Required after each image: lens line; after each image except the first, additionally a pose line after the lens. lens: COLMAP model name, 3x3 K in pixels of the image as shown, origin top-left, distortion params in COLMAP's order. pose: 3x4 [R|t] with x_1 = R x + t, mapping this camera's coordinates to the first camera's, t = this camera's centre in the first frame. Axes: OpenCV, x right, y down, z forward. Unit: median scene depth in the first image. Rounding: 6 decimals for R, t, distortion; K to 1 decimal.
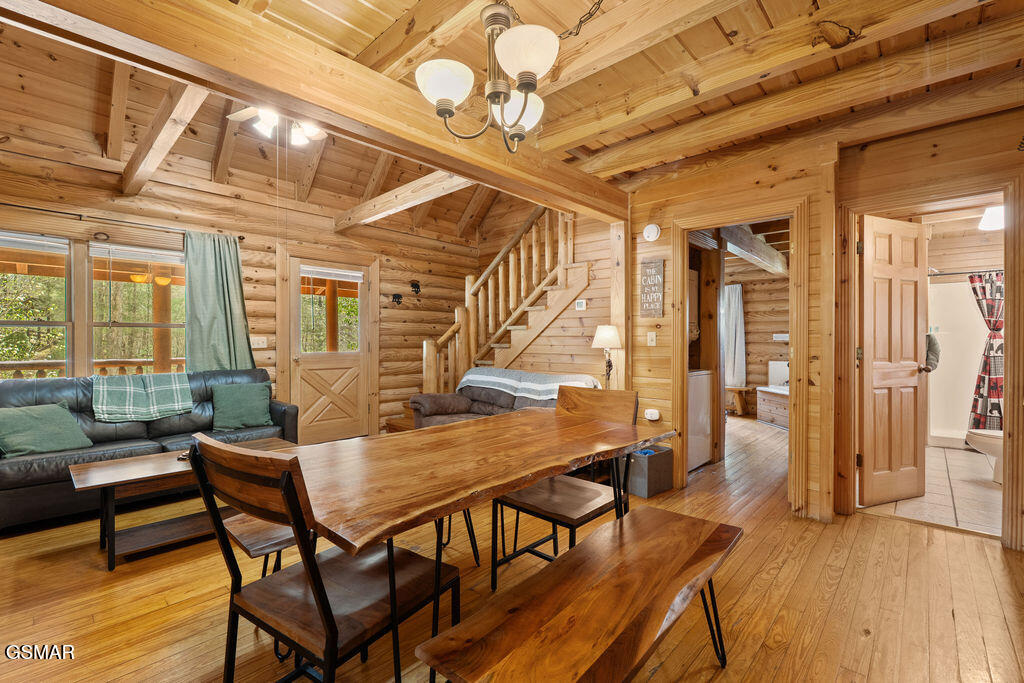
lens RADIAL K [[448.2, 0, 512.0], [0, 448.2, 342.2], [0, 0, 1]] dist [-0.004826, -0.000068]
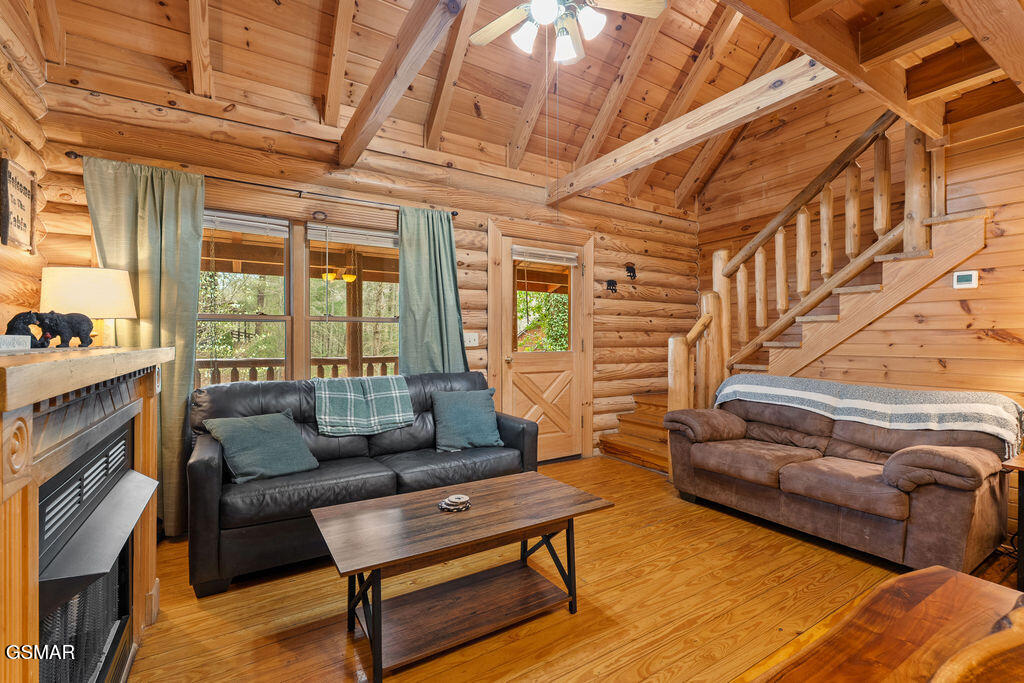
lens RADIAL K [[448.2, 0, 509.9], [0, 448.2, 340.0], [0, 0, 1]] dist [-0.004826, -0.000068]
pose [[0.964343, 0.000250, -0.264654, -0.286010], [-0.000587, 0.999999, -0.001191, 0.002097], [0.264654, 0.001304, 0.964343, 0.225264]]
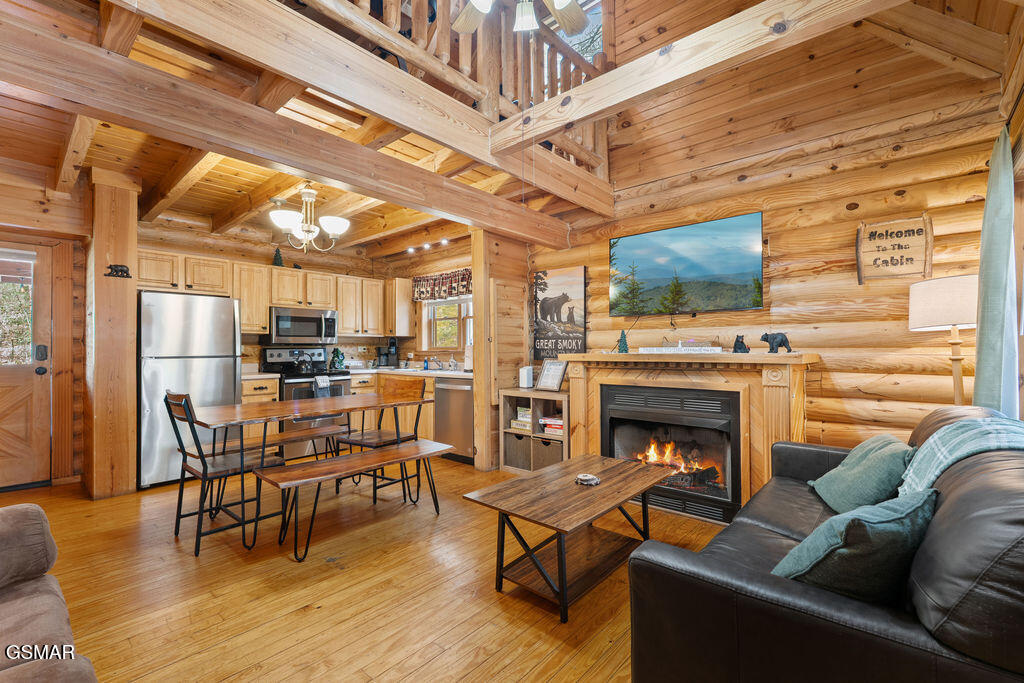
lens RADIAL K [[448.2, 0, 511.1], [0, 448.2, 342.6], [0, 0, 1]] dist [-0.004826, -0.000068]
pose [[-0.999687, 0.006394, -0.024192, -0.345160], [0.006736, 0.999878, -0.014081, -0.000376], [0.024099, -0.014240, -0.999608, 1.163478]]
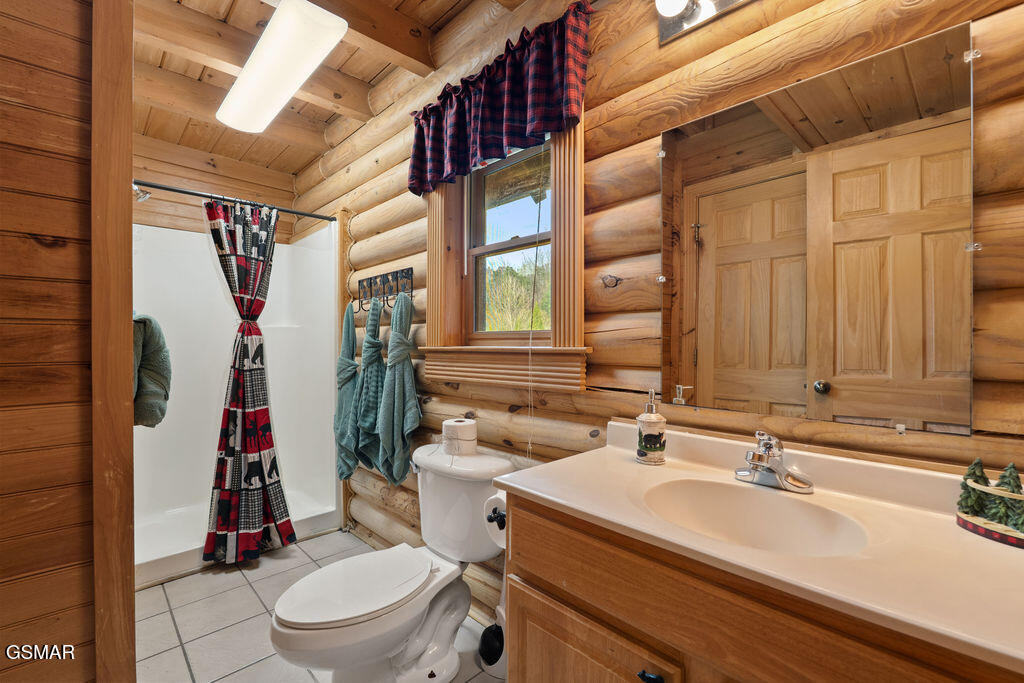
lens RADIAL K [[448.2, 0, 505.9], [0, 448.2, 342.9], [0, 0, 1]] dist [-0.004826, -0.000068]
pose [[0.061707, -0.004130, 0.998086, 0.619828], [0.002382, 0.999989, 0.003991, -0.000193], [-0.998091, 0.002131, 0.061716, 0.711605]]
